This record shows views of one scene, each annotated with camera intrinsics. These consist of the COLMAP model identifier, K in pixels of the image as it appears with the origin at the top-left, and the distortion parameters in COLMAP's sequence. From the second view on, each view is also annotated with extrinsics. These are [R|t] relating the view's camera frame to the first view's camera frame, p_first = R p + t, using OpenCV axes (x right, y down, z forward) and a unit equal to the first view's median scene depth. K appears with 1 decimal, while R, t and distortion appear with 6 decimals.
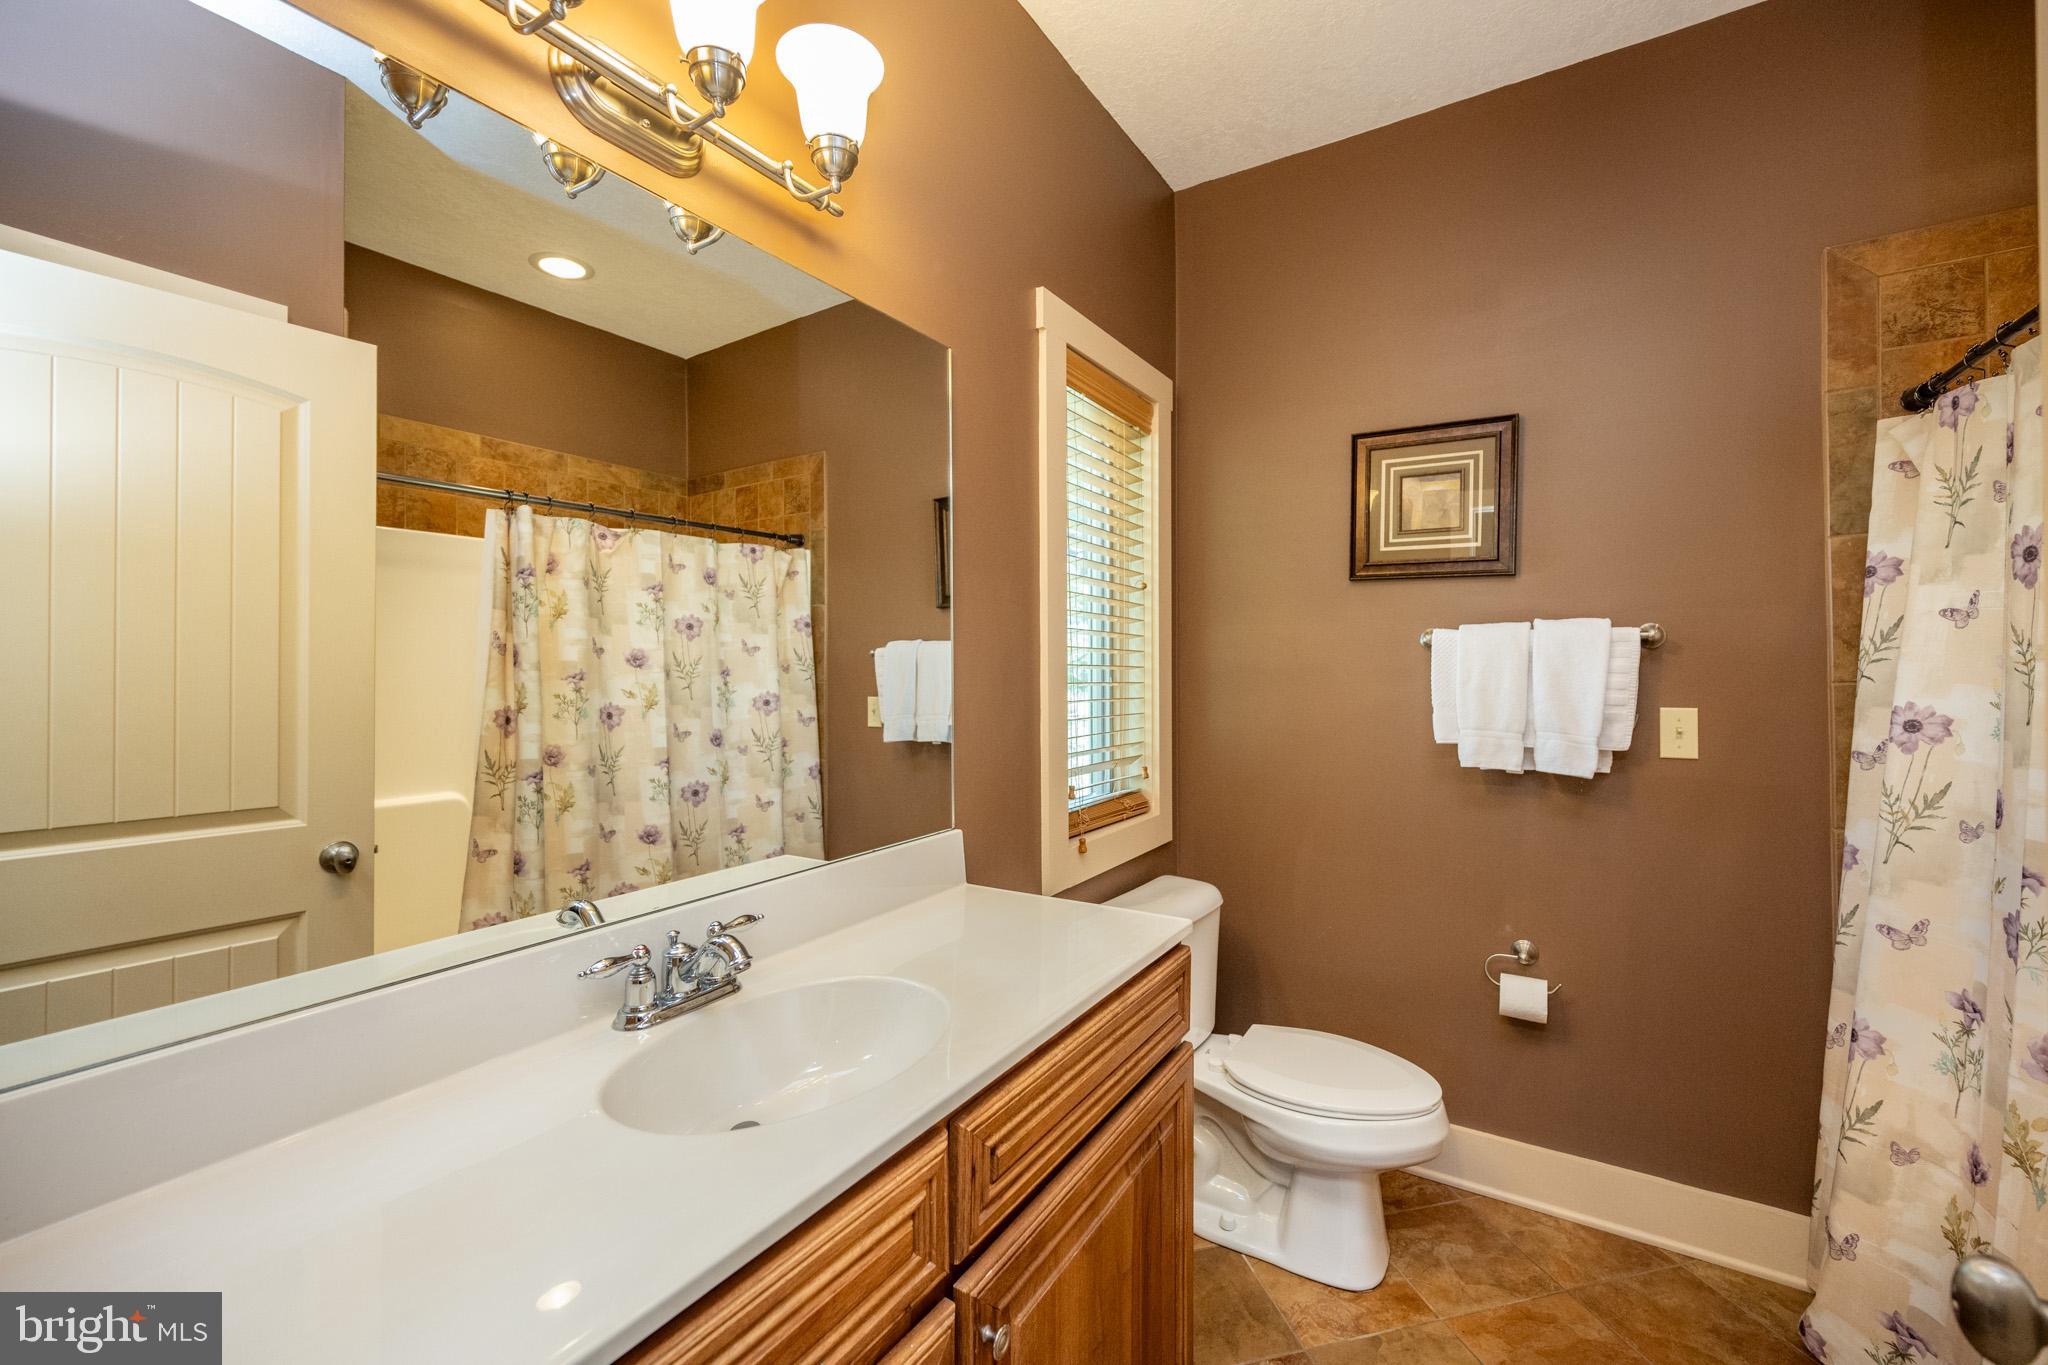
lens RADIAL K [[817.9, 0, 1065.8], [0, 817.9, 666.8], [0, 0, 1]] dist [-0.002259, -0.000394]
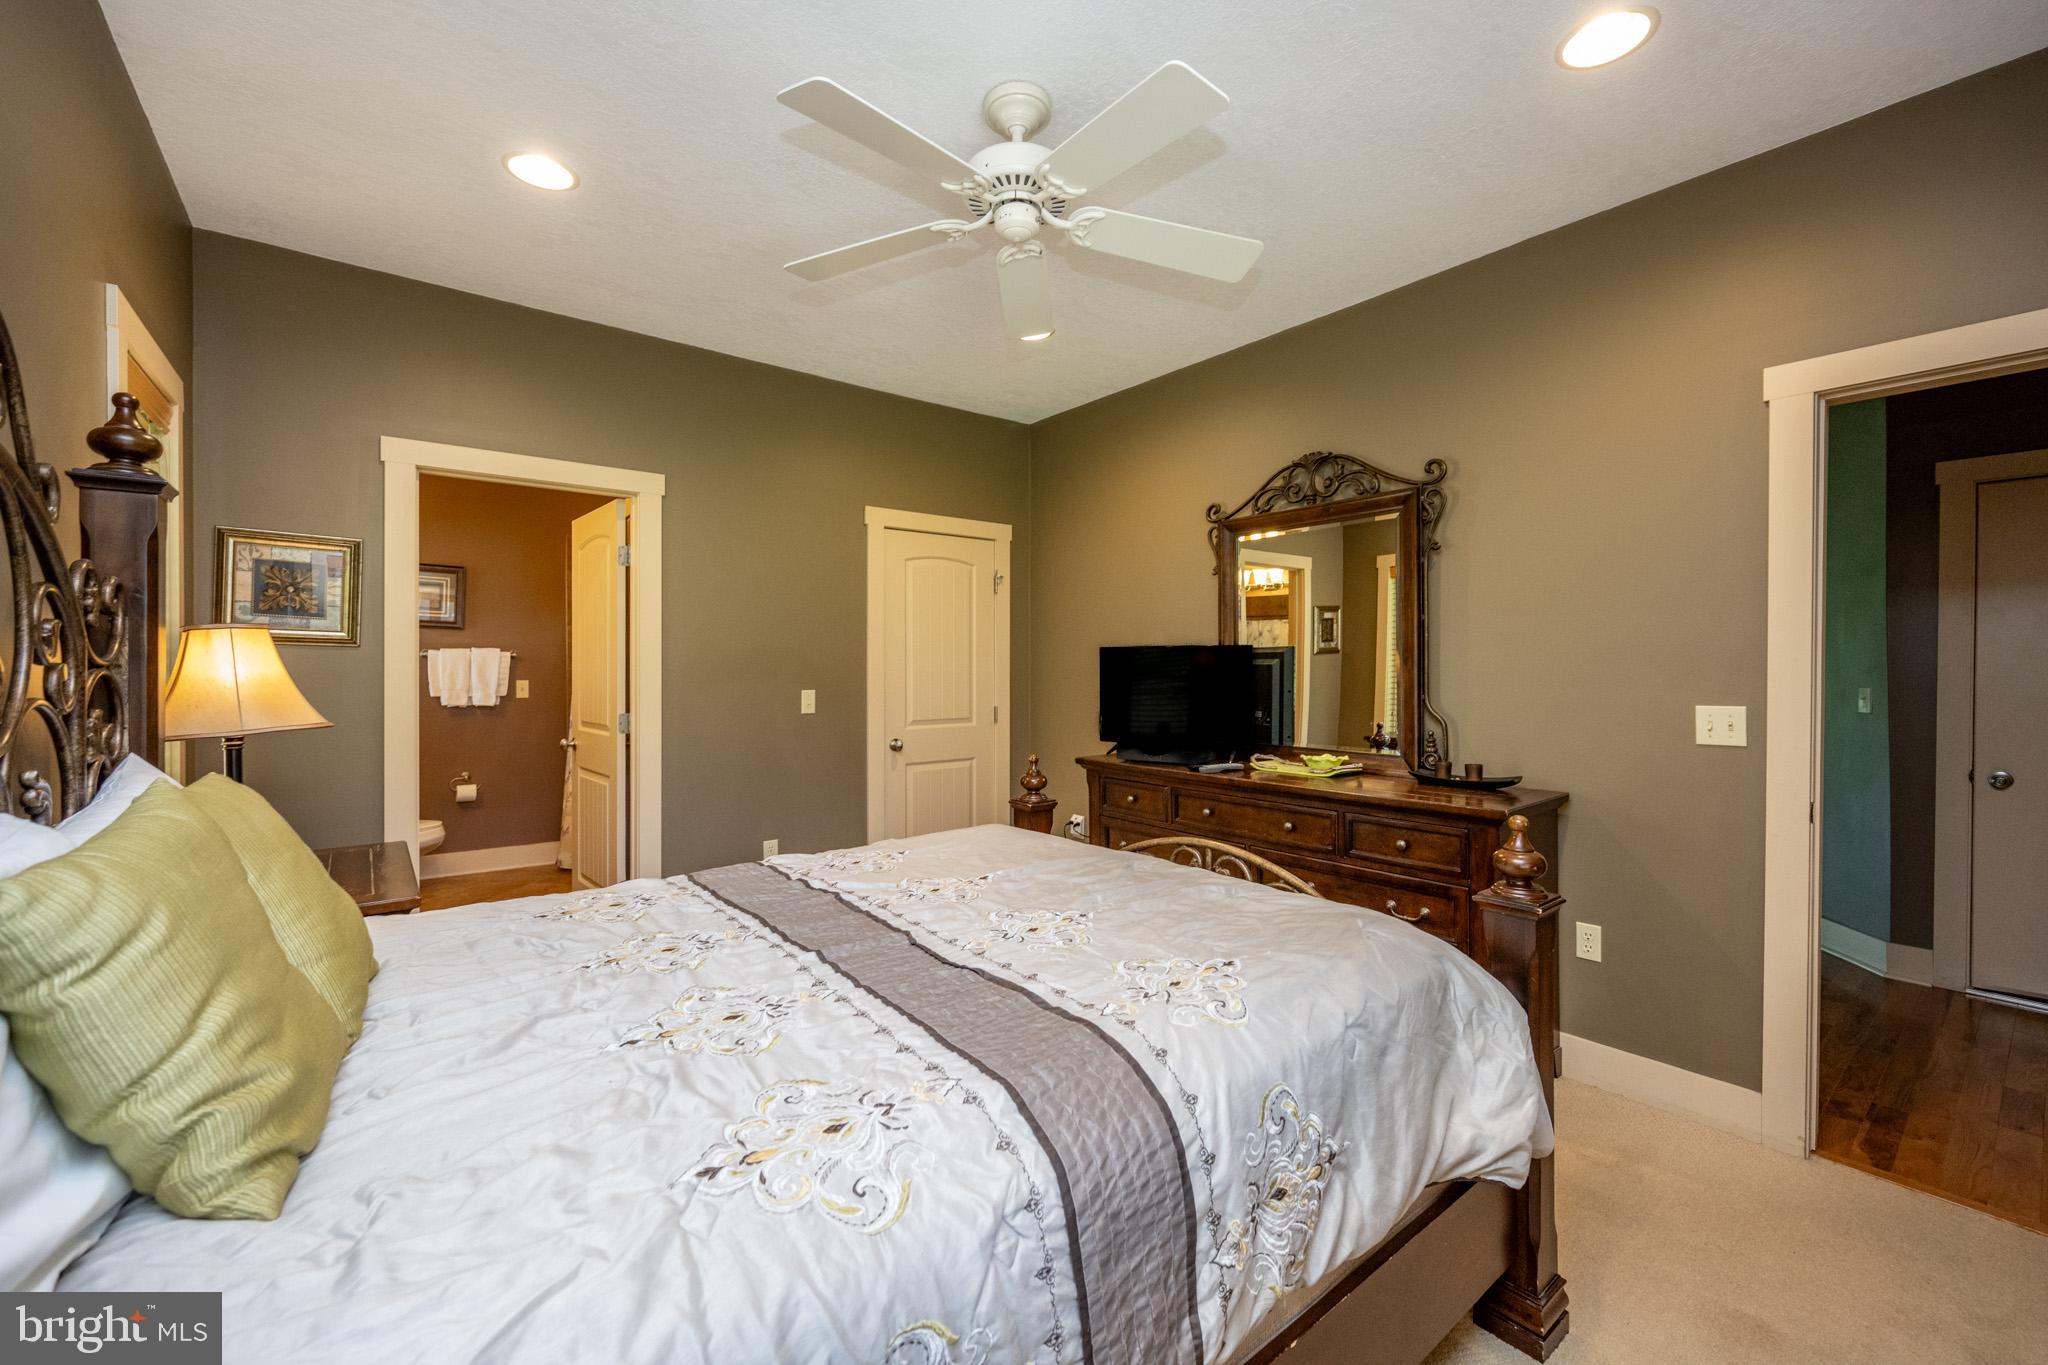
lens RADIAL K [[806.9, 0, 1020.7], [0, 806.9, 675.1], [0, 0, 1]] dist [-0.002310, -0.000074]
pose [[0.357934, -0.001931, 0.933745, -1.233897], [-0.010306, 0.999929, 0.006019, -0.003422], [-0.933690, -0.011778, 0.357889, -1.600902]]
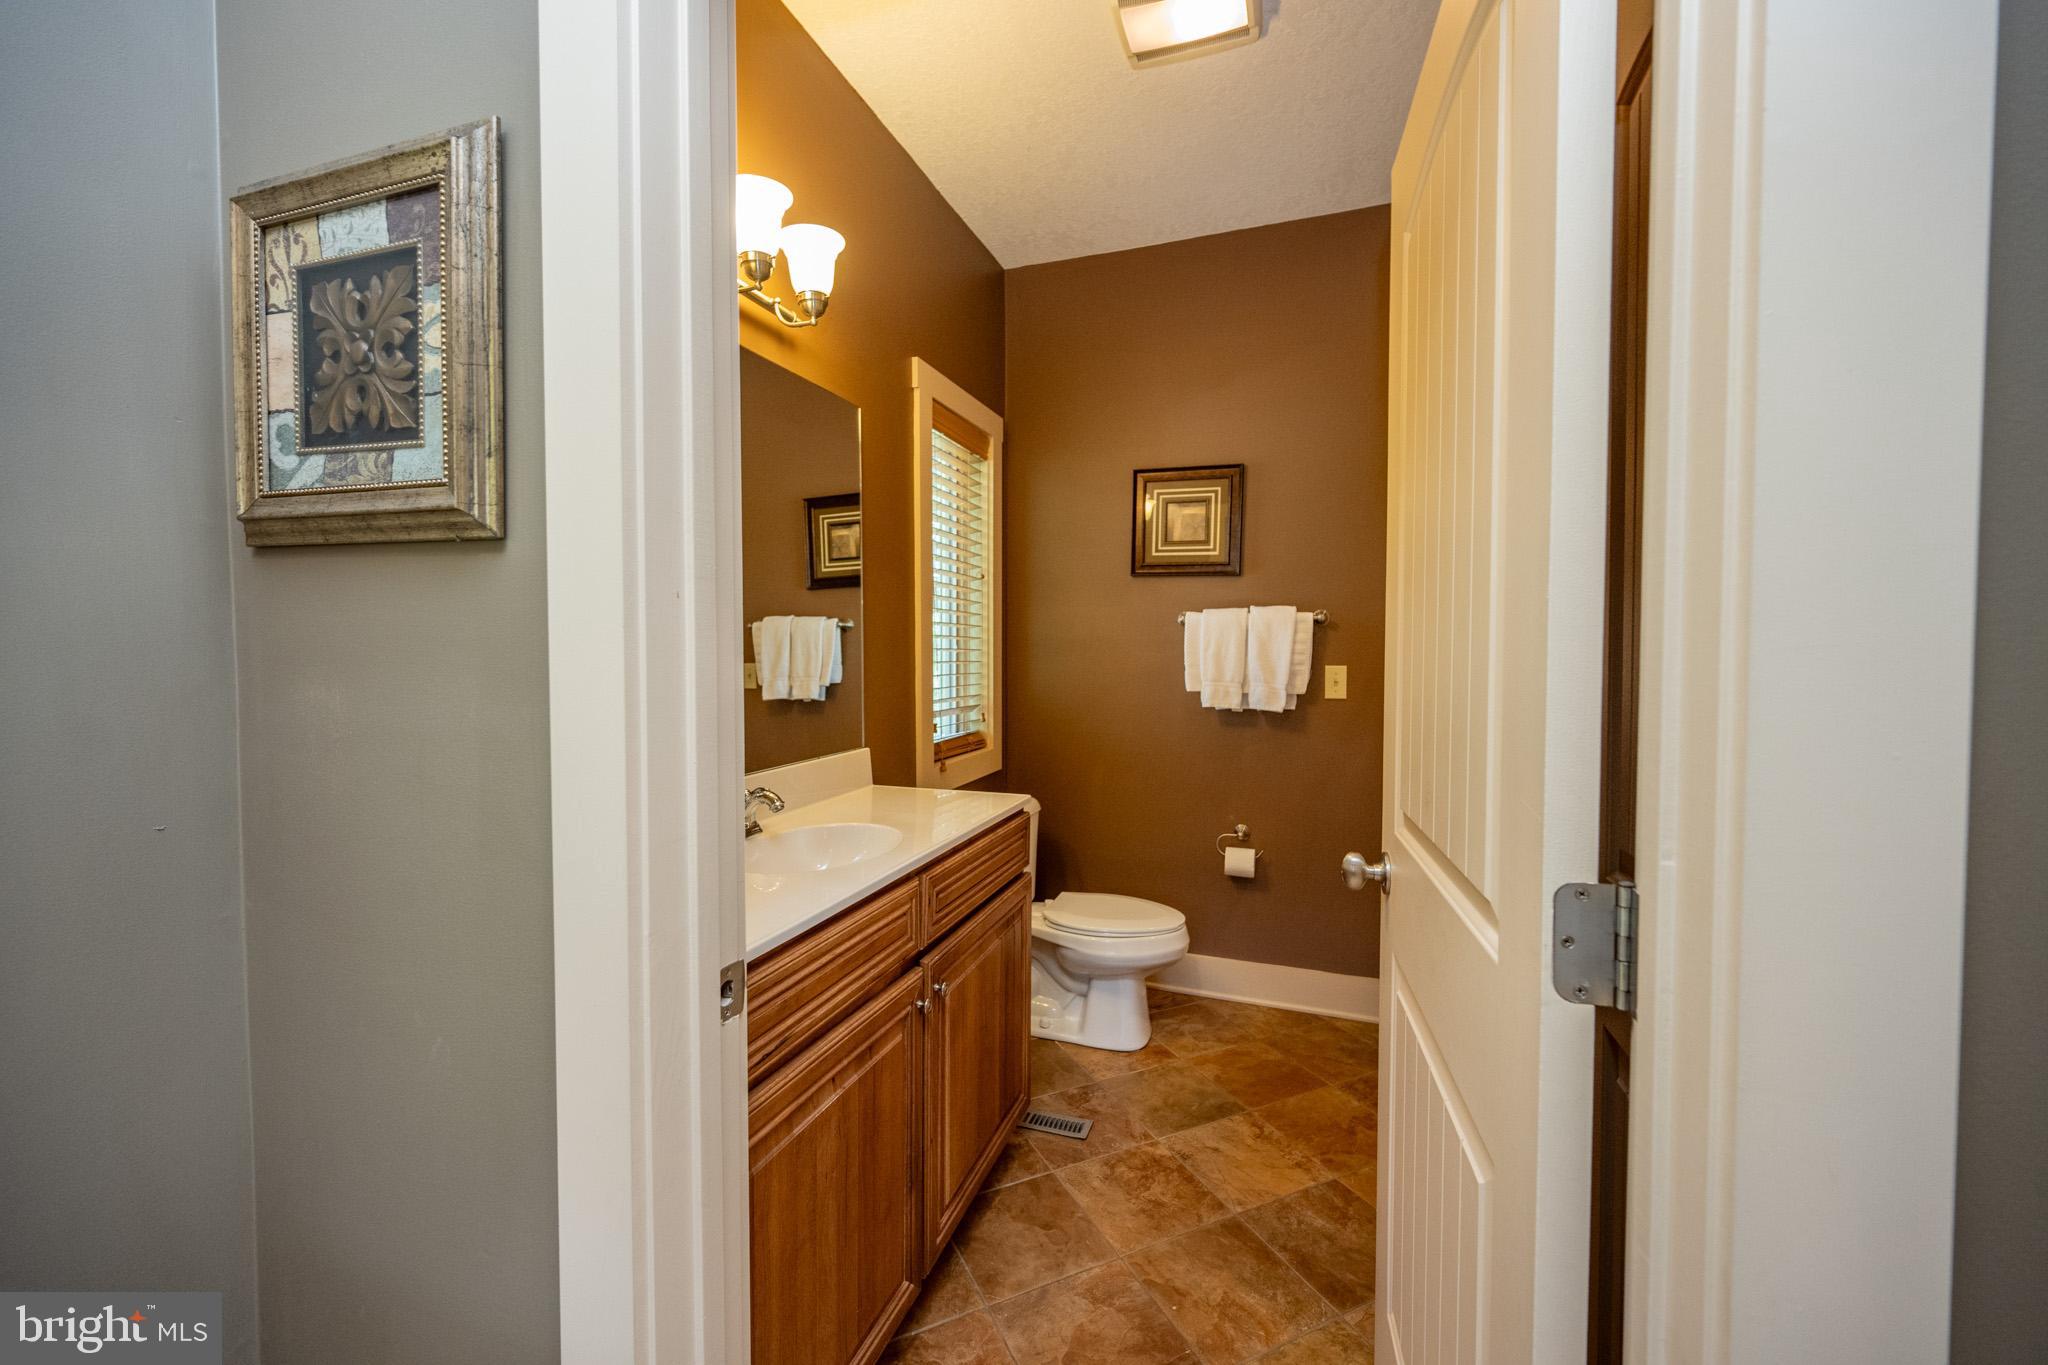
lens RADIAL K [[806.9, 0, 1020.7], [0, 806.9, 675.1], [0, 0, 1]] dist [-0.002310, -0.000074]
pose [[0.981688, -0.002822, 0.190474, -0.110858], [-0.004294, 0.999308, 0.036934, 0.014074], [-0.190447, -0.037076, 0.980997, -0.355559]]
